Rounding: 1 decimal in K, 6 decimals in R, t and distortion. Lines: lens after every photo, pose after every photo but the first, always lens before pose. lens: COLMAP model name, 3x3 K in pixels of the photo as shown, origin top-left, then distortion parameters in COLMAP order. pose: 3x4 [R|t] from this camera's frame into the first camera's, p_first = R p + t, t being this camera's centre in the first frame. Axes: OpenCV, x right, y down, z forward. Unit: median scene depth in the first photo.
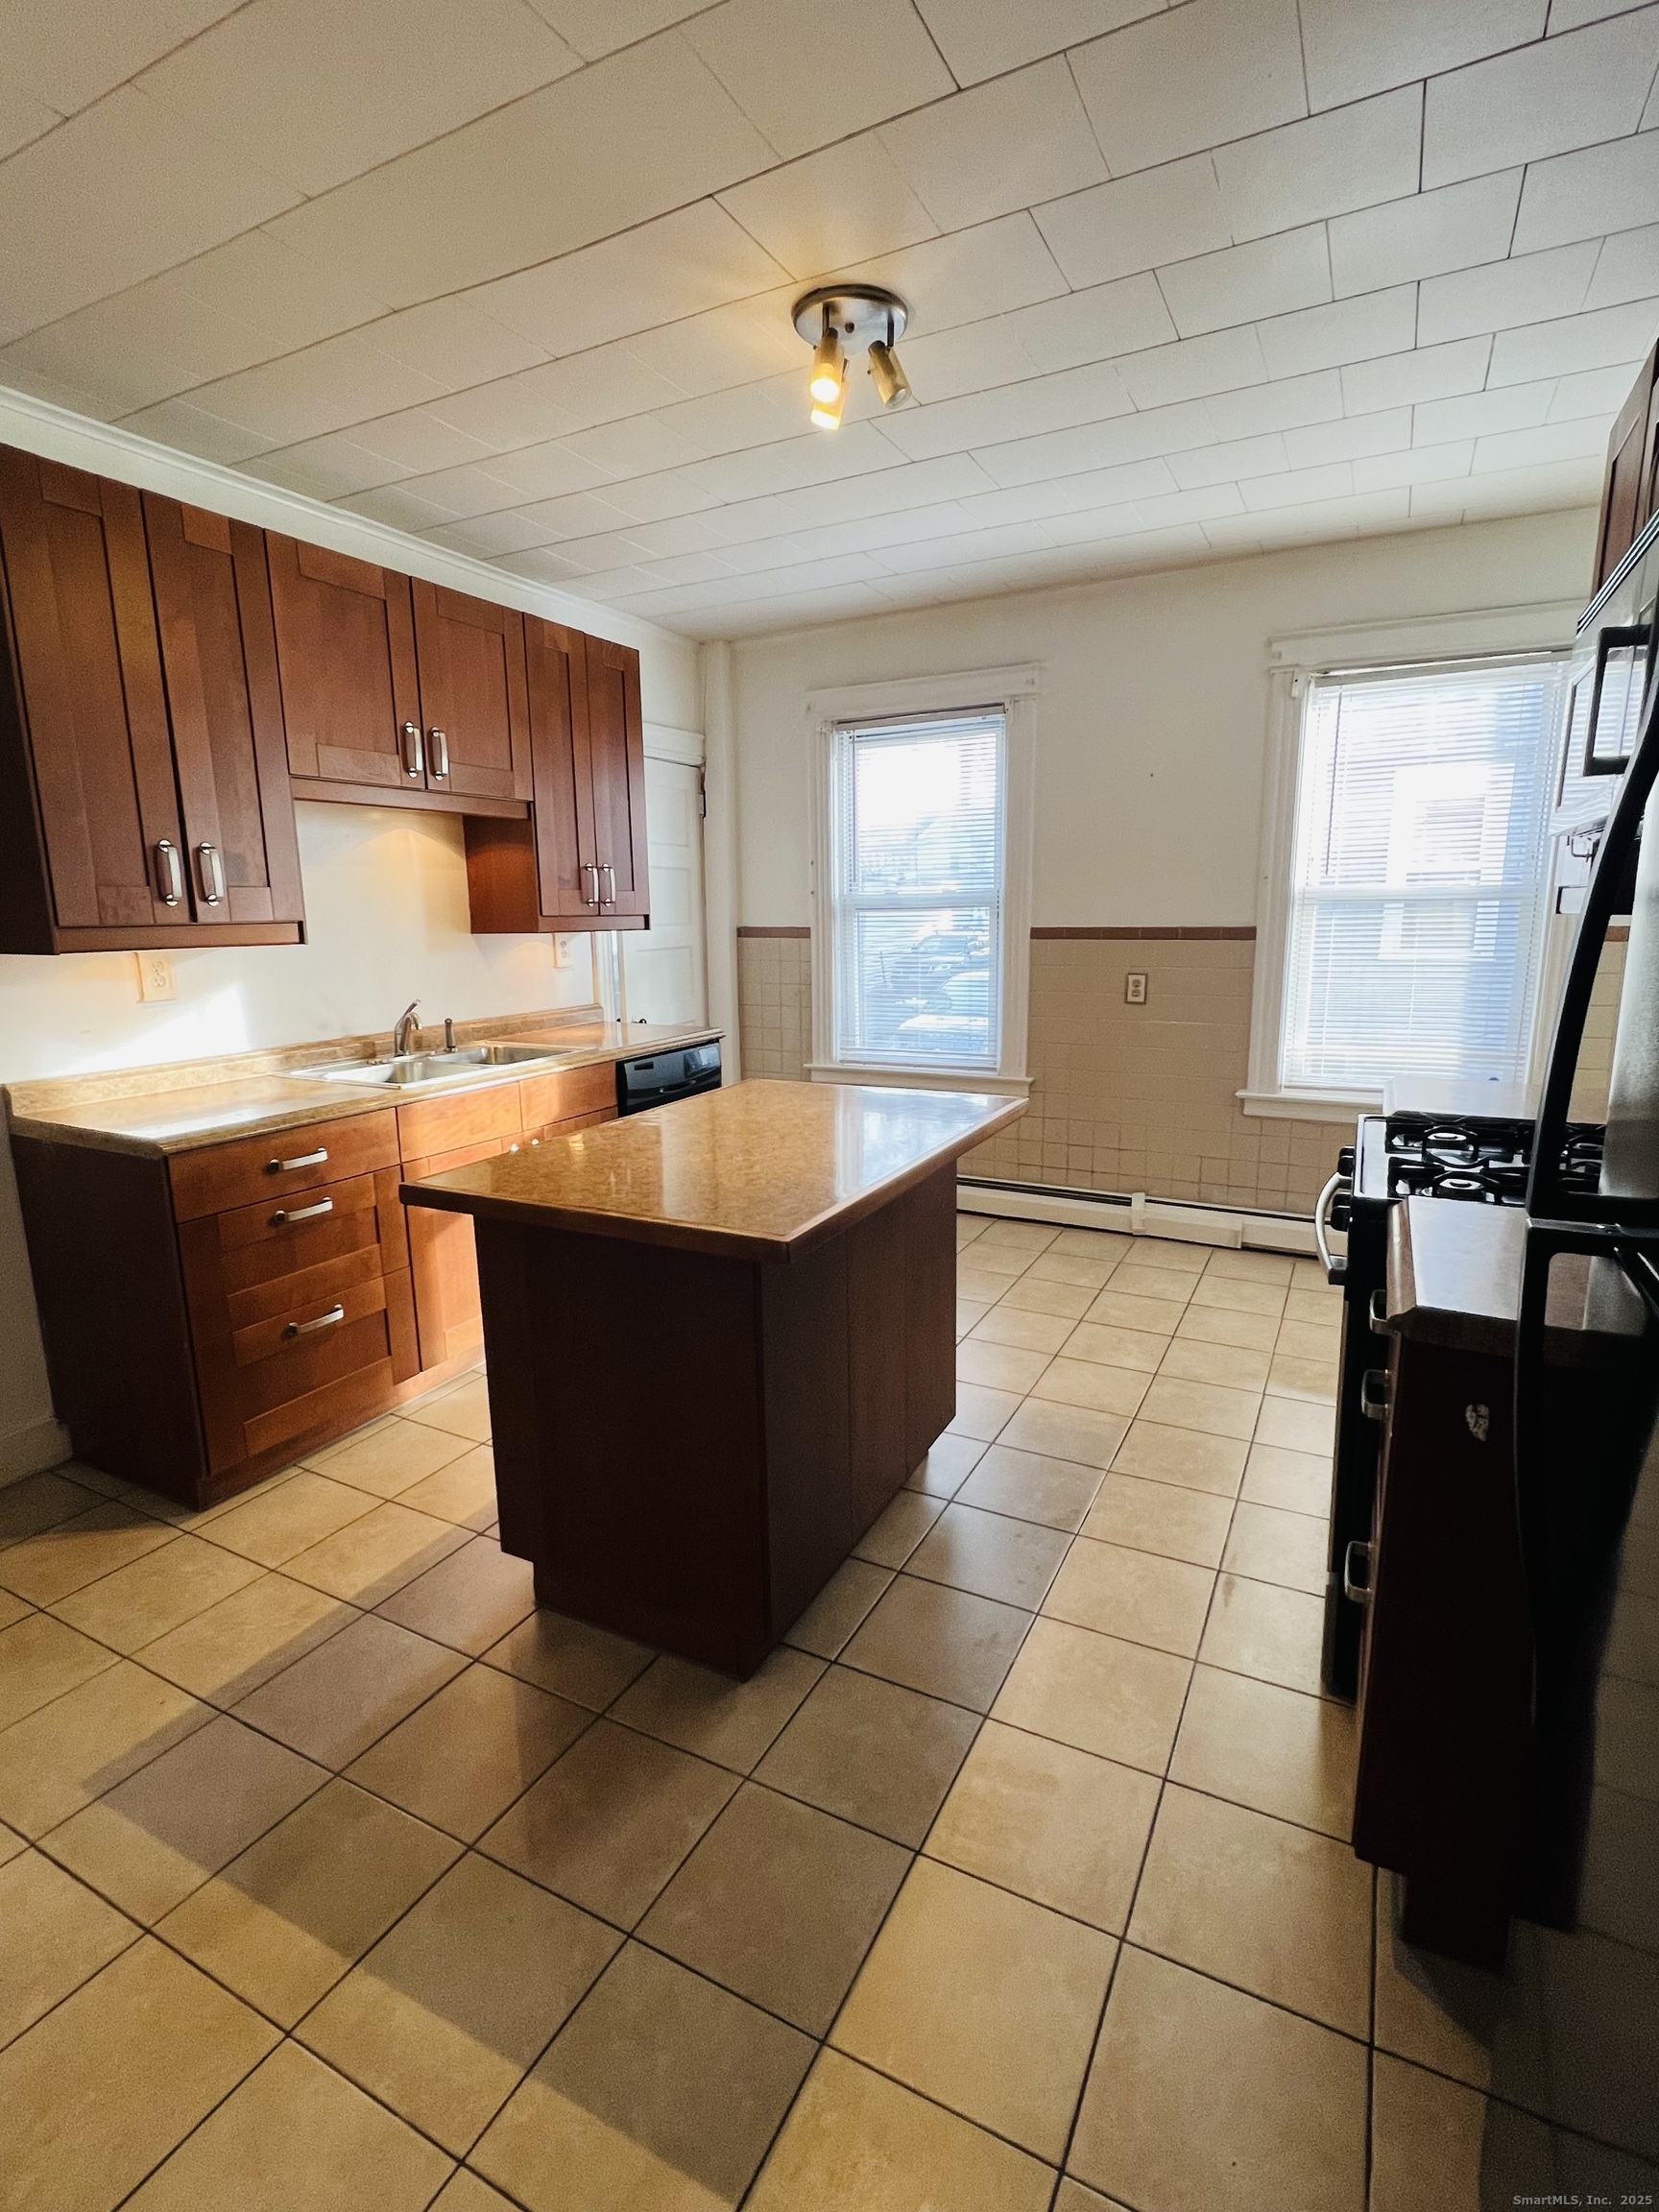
lens RADIAL K [[1042.9, 0, 824.9], [0, 1042.9, 1104.2], [0, 0, 1]] dist [-0.000736, -0.002314]
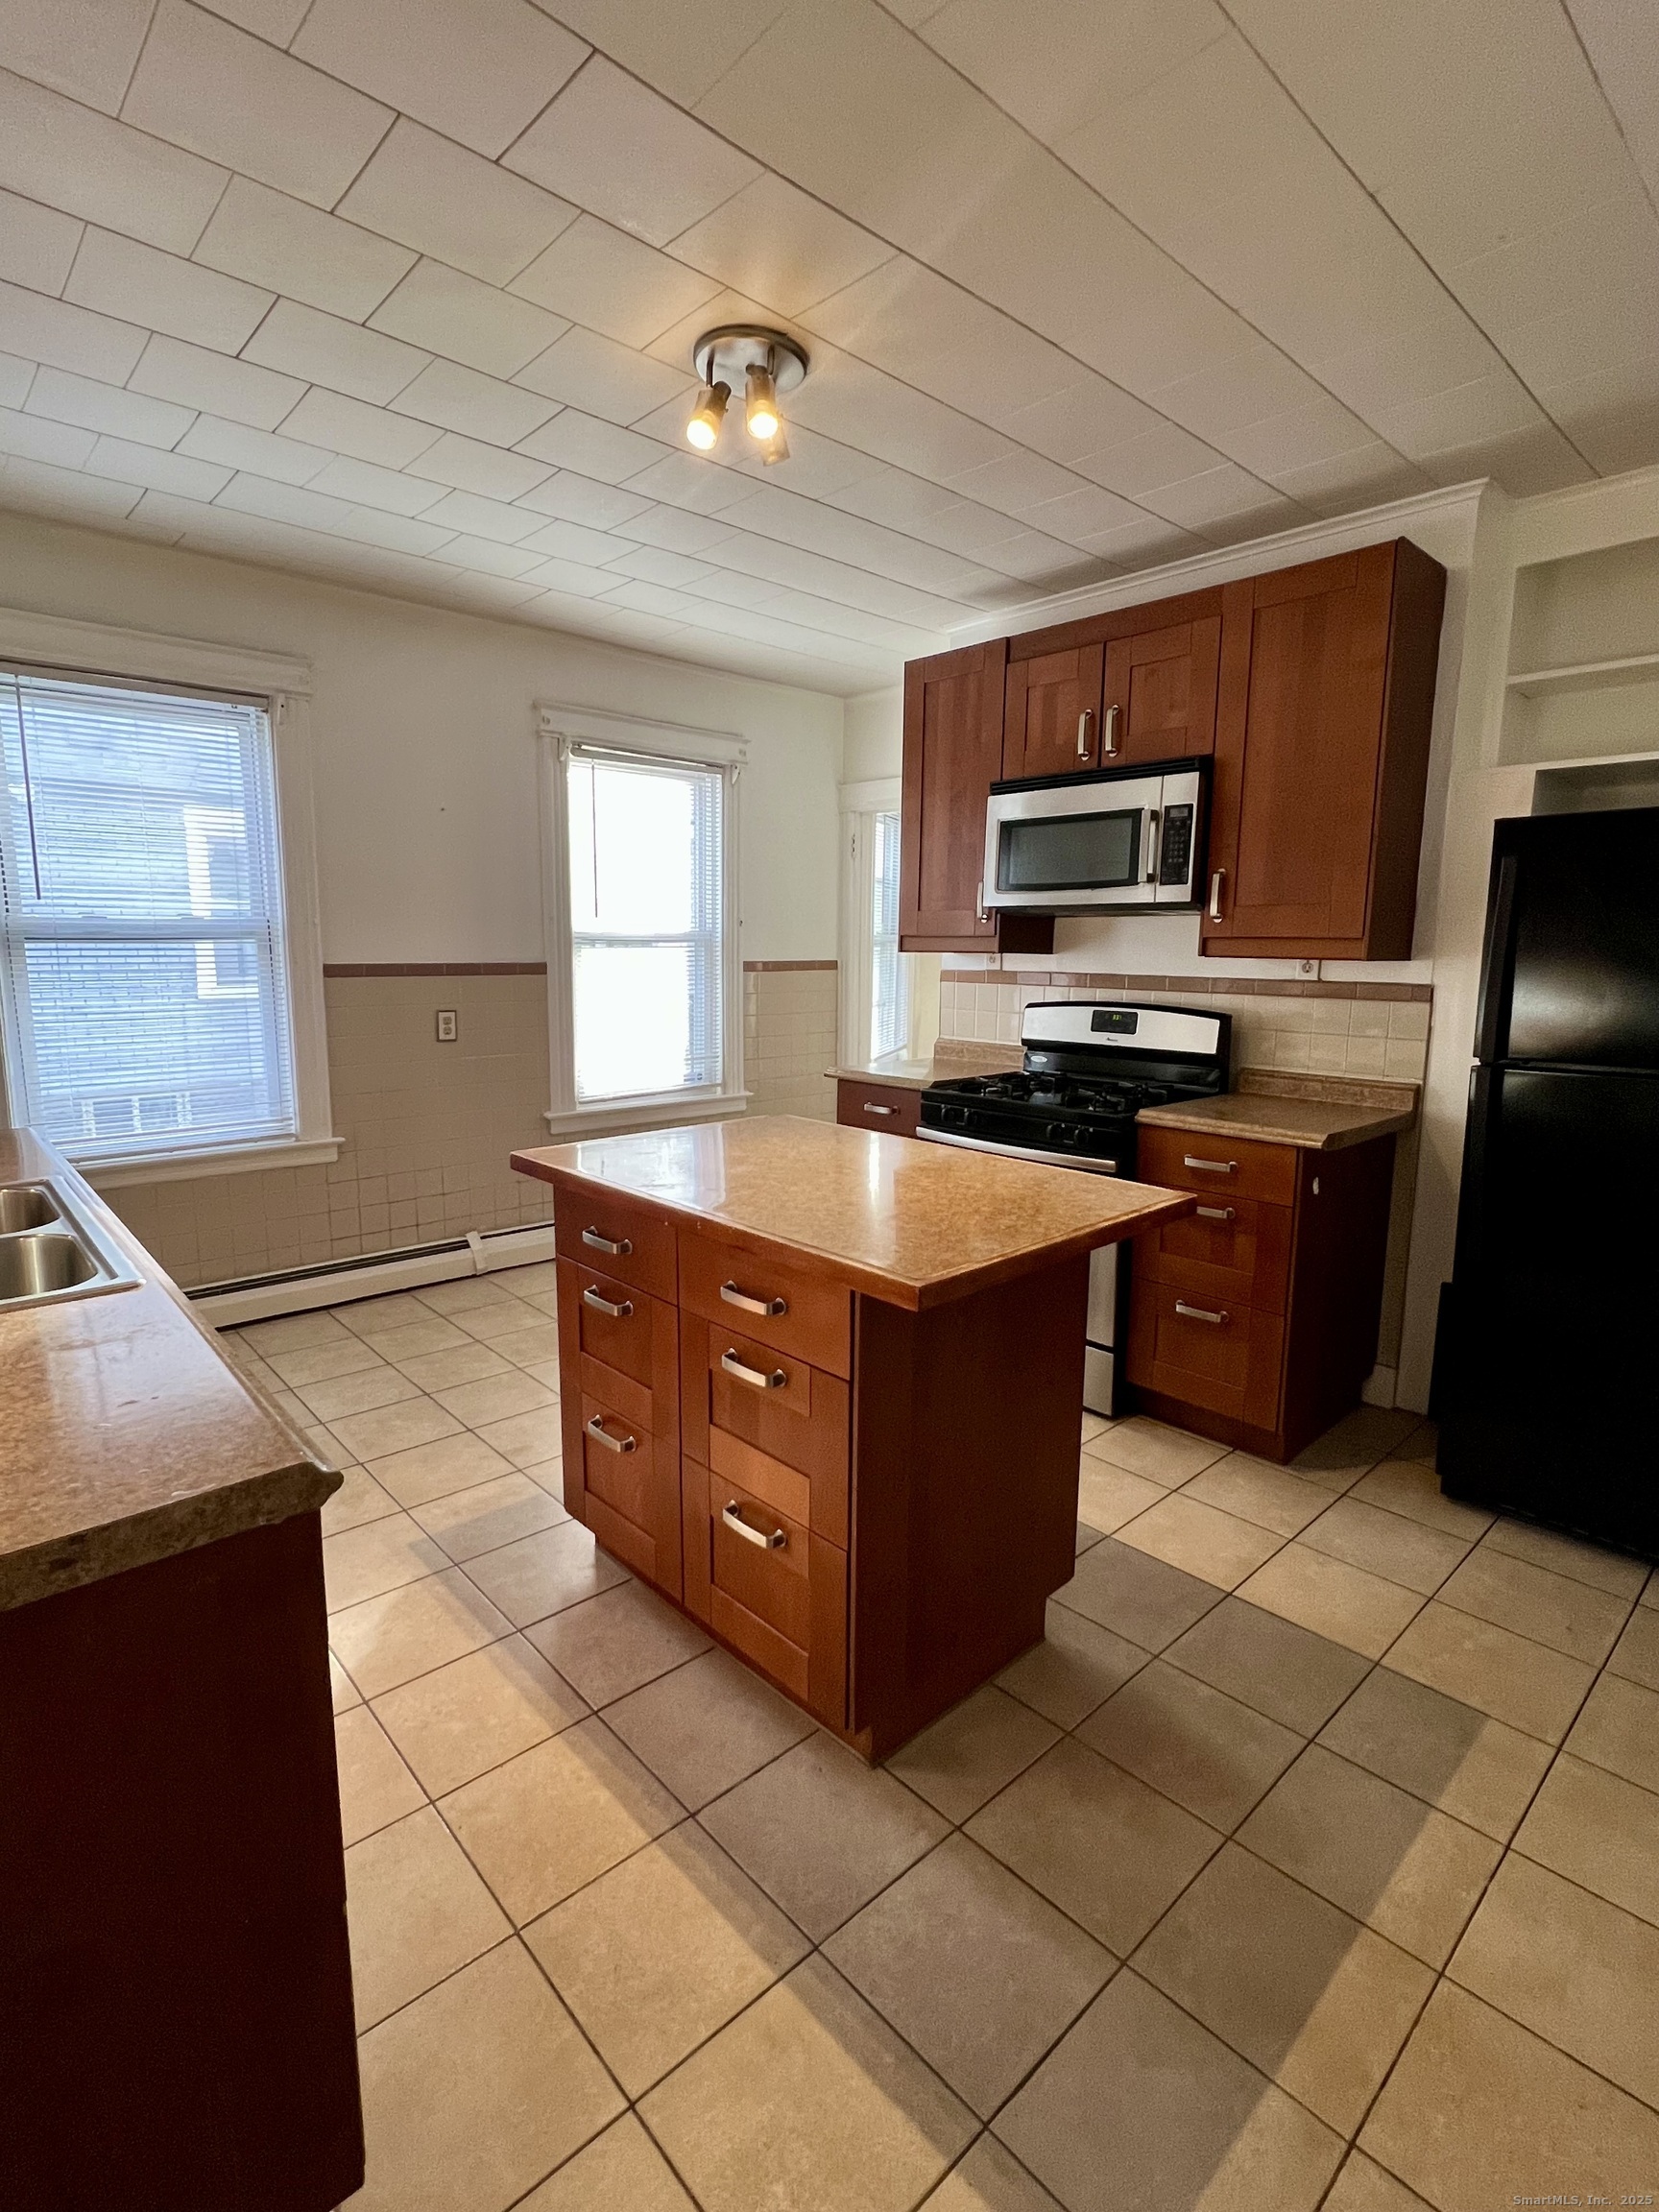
lens RADIAL K [[1042.9, 0, 828.3], [0, 1042.9, 1105.5], [0, 0, 1]] dist [-0.000736, -0.002314]
pose [[0.338239, -0.129631, 0.932089, -0.541148], [0.162033, 0.983697, 0.078009, -0.061129], [-0.927006, 0.124643, 0.353729, 0.365058]]
